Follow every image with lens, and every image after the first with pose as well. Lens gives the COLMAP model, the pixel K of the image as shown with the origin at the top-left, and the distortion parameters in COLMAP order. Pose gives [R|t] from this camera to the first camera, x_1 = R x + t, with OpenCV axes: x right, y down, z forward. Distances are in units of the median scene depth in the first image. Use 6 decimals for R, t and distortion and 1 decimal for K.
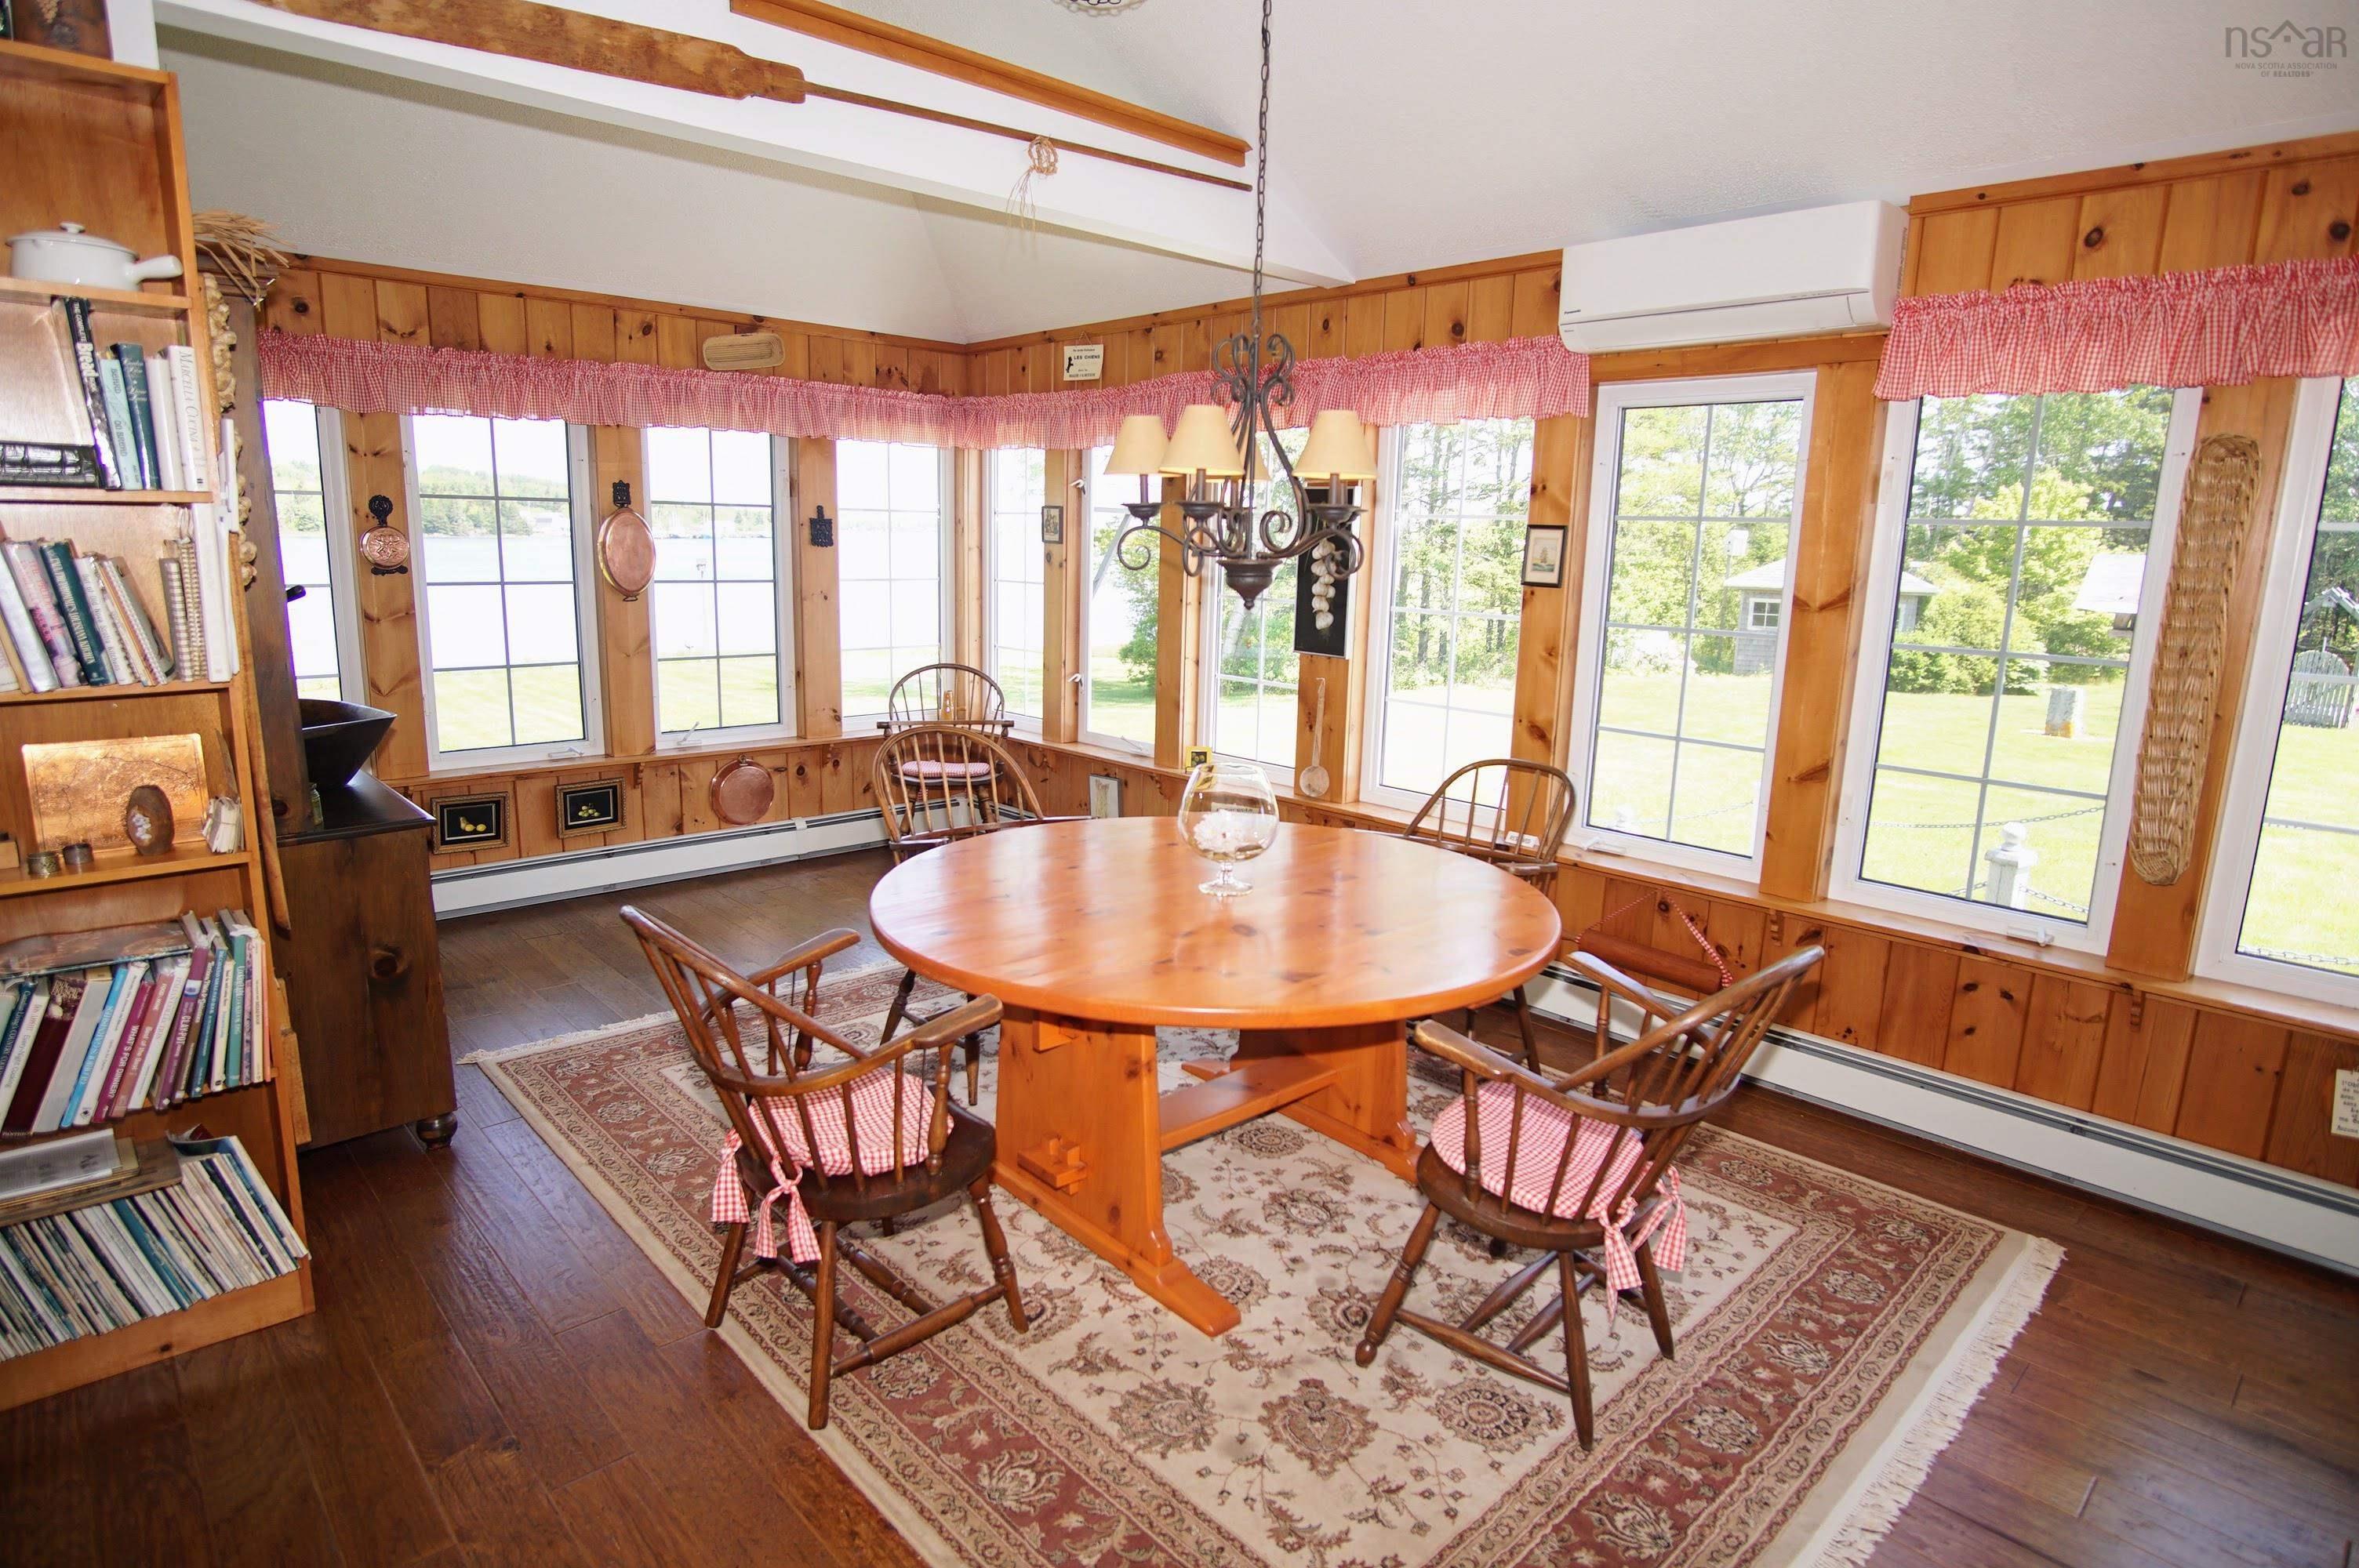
lens RADIAL K [[1262.2, 0, 1174.7], [0, 1262.2, 772.6], [0, 0, 1]] dist [-0.031516, 0.007374]
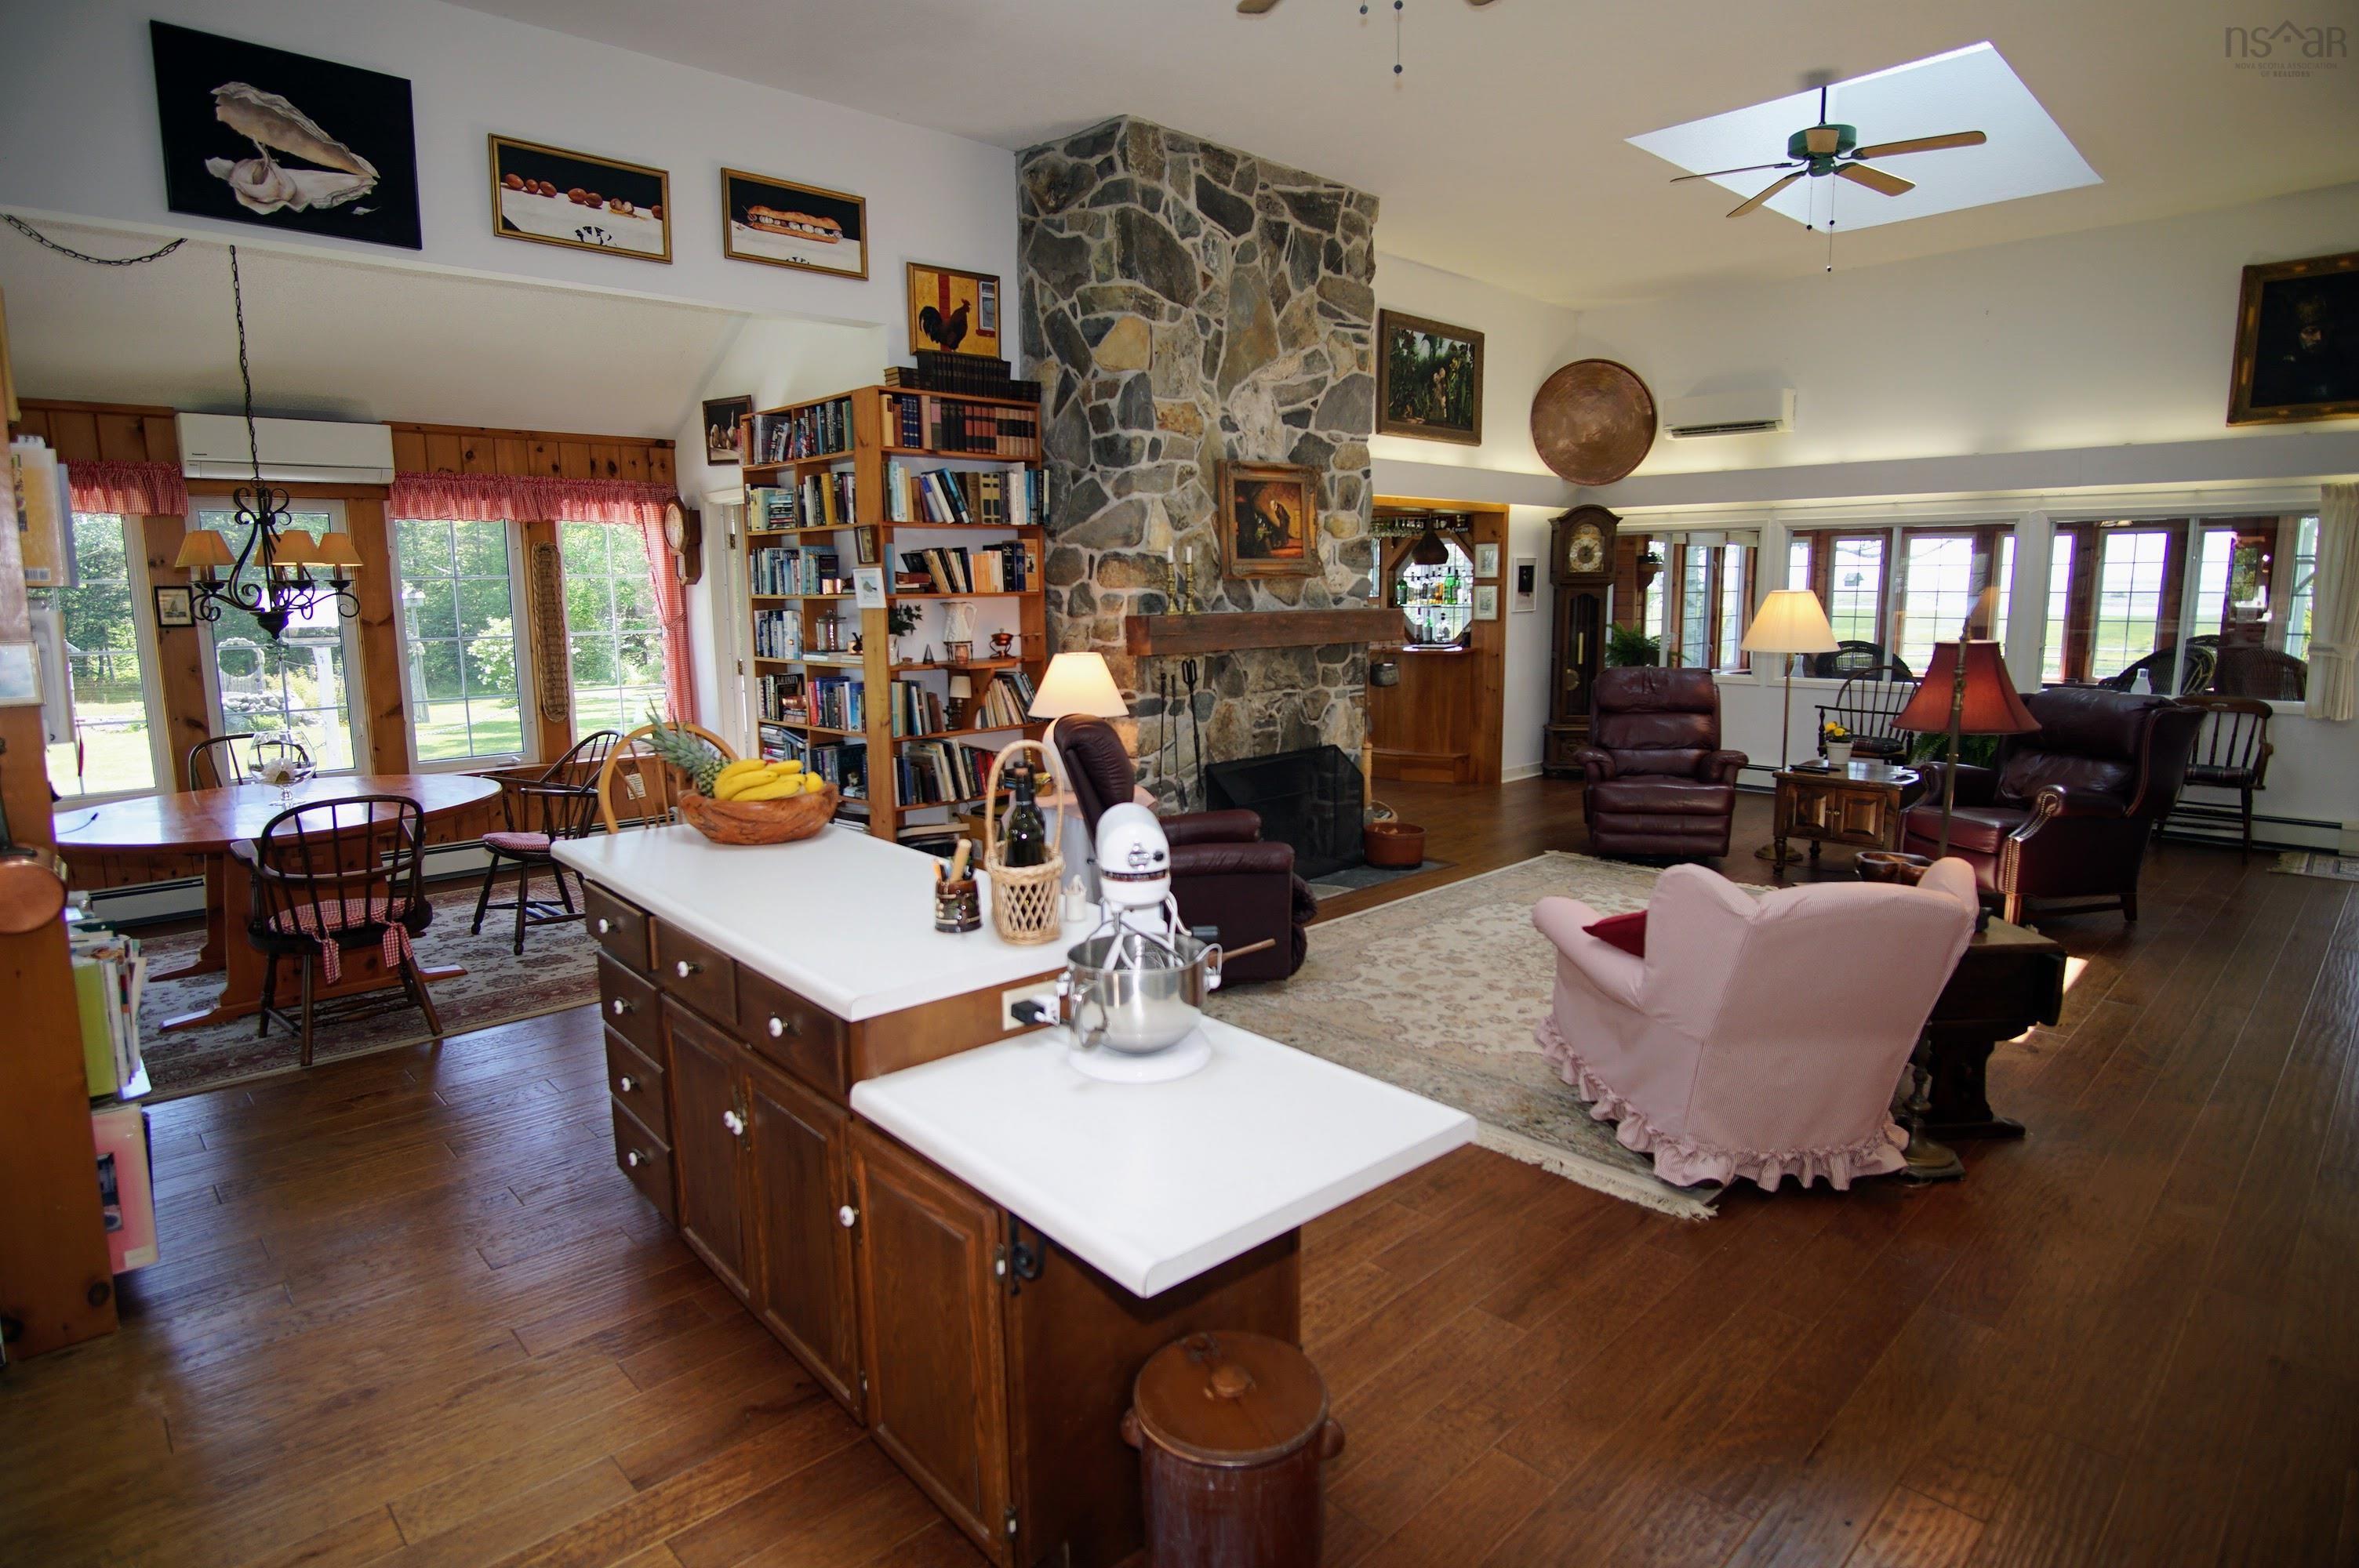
lens RADIAL K [[1262.2, 0, 1171.7], [0, 1262.2, 774.2], [0, 0, 1]] dist [-0.031516, 0.007374]
pose [[-0.006994, -0.173807, 0.984755, -2.197830], [0.194403, 0.965754, 0.171834, -0.003926], [-0.980897, 0.192641, 0.027034, -0.308501]]
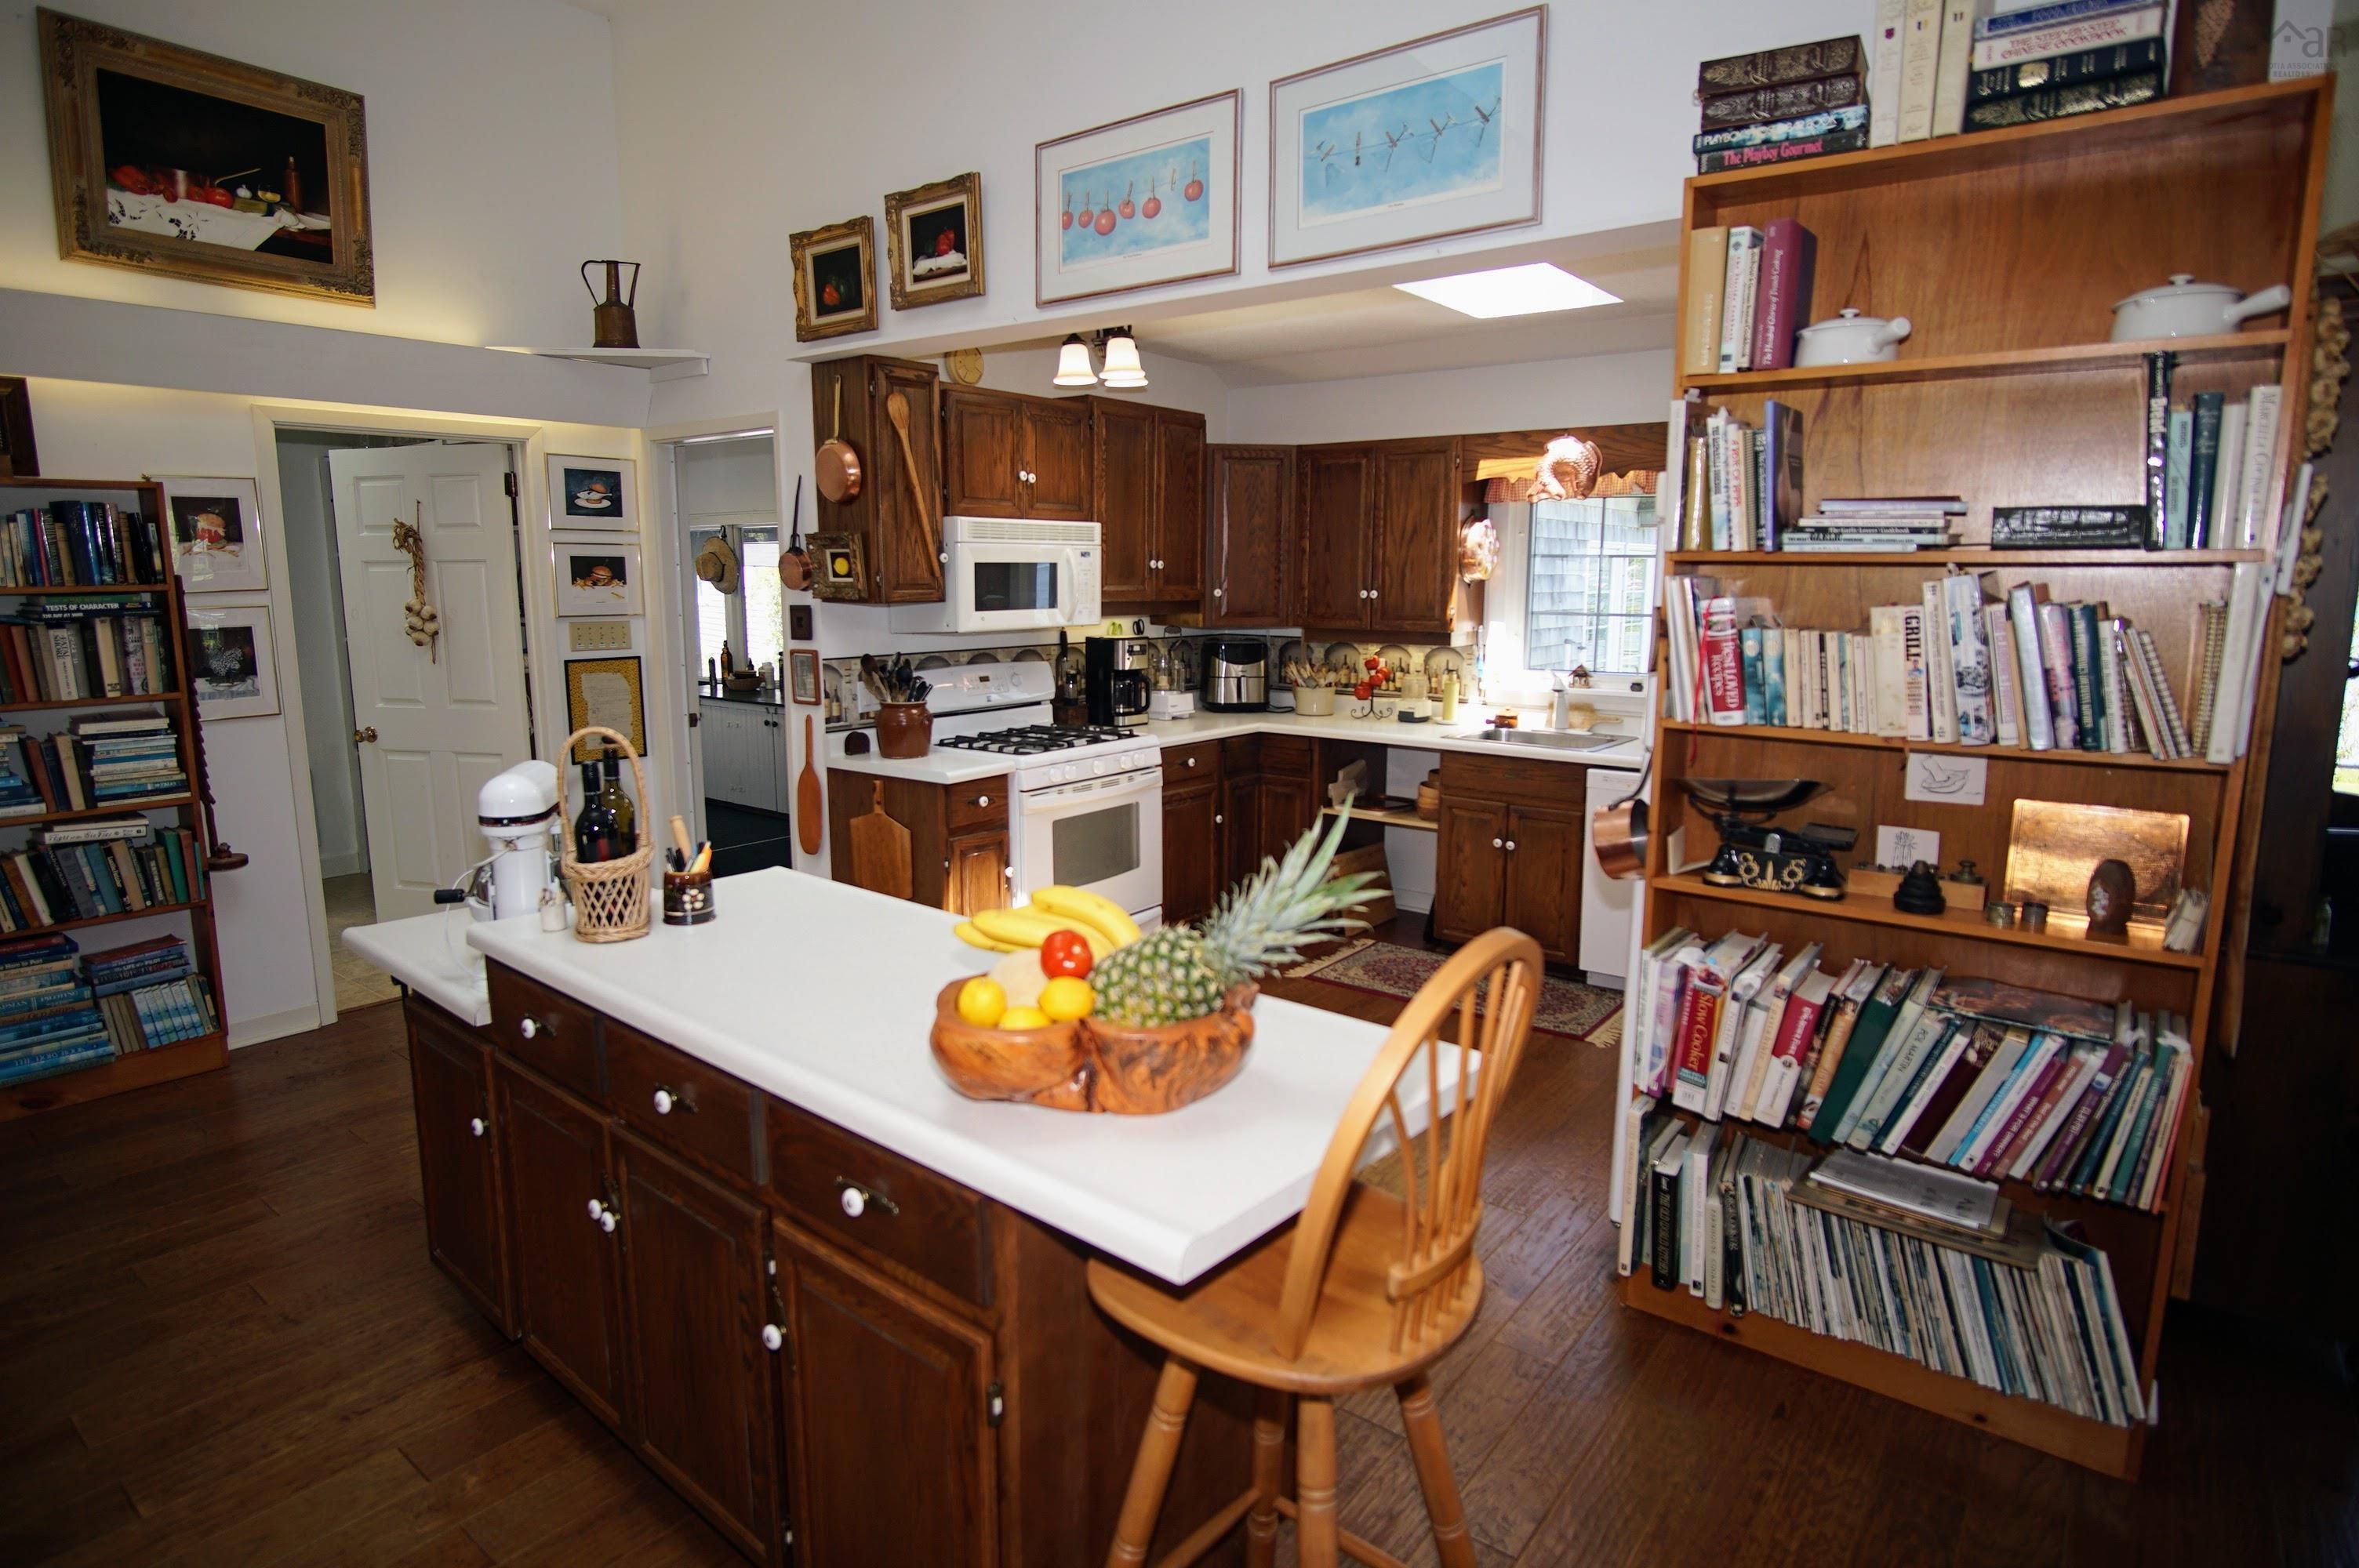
lens RADIAL K [[1262.2, 0, 1180.4], [0, 1262.2, 775.8], [0, 0, 1]] dist [-0.031516, 0.007374]
pose [[0.156857, 0.134861, -0.978370, -0.021445], [-0.182255, 0.977572, 0.105531, -0.022712], [0.970659, 0.161760, 0.177918, 0.127357]]
